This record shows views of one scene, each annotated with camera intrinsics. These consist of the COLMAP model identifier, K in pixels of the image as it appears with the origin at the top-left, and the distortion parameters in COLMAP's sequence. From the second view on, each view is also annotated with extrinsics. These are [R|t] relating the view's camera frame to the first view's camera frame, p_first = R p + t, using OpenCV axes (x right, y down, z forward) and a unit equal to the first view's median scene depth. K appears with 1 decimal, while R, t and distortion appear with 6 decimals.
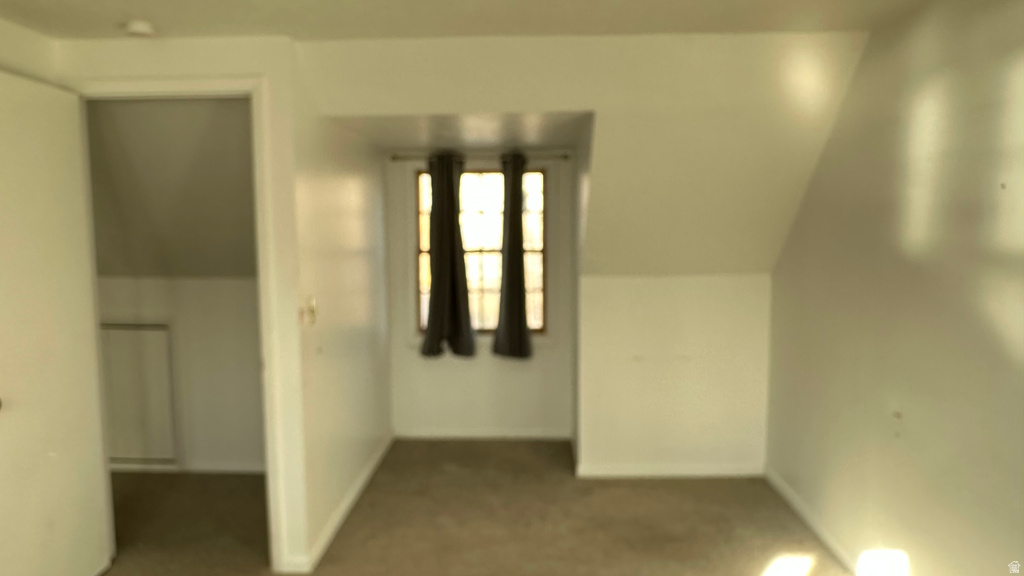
lens RADIAL K [[738.9, 0, 509.1], [0, 738.9, 294.1], [0, 0, 1]] dist [-0.011327, -0.002134]
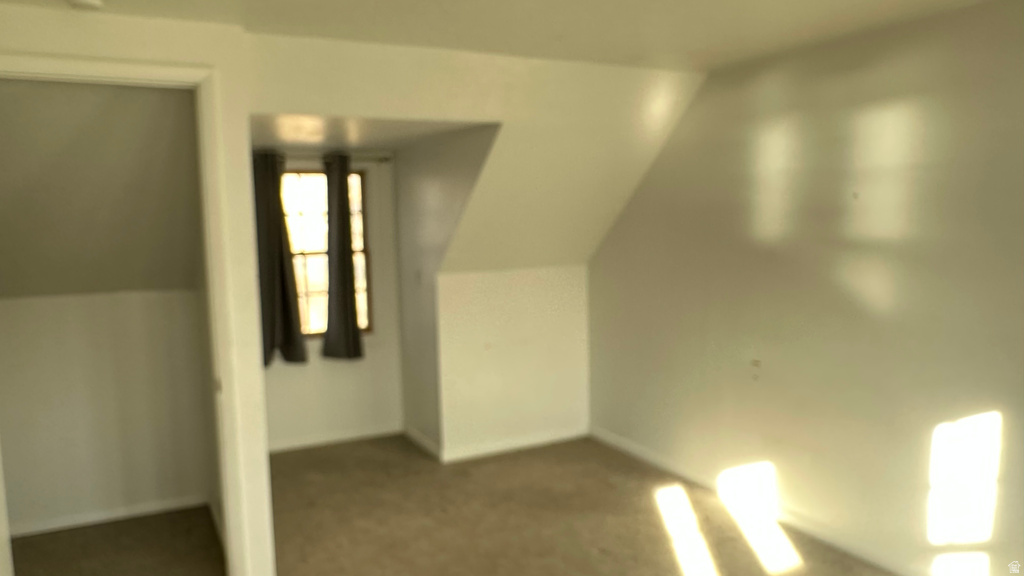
lens RADIAL K [[729.6, 0, 512.0], [0, 729.6, 292.2], [0, 0, 1]] dist [-0.001268, -0.000830]
pose [[0.873827, -0.060586, 0.482447, -0.273611], [0.059483, 0.998074, 0.017602, -0.008202], [-0.482584, 0.013317, 0.875748, 0.026109]]
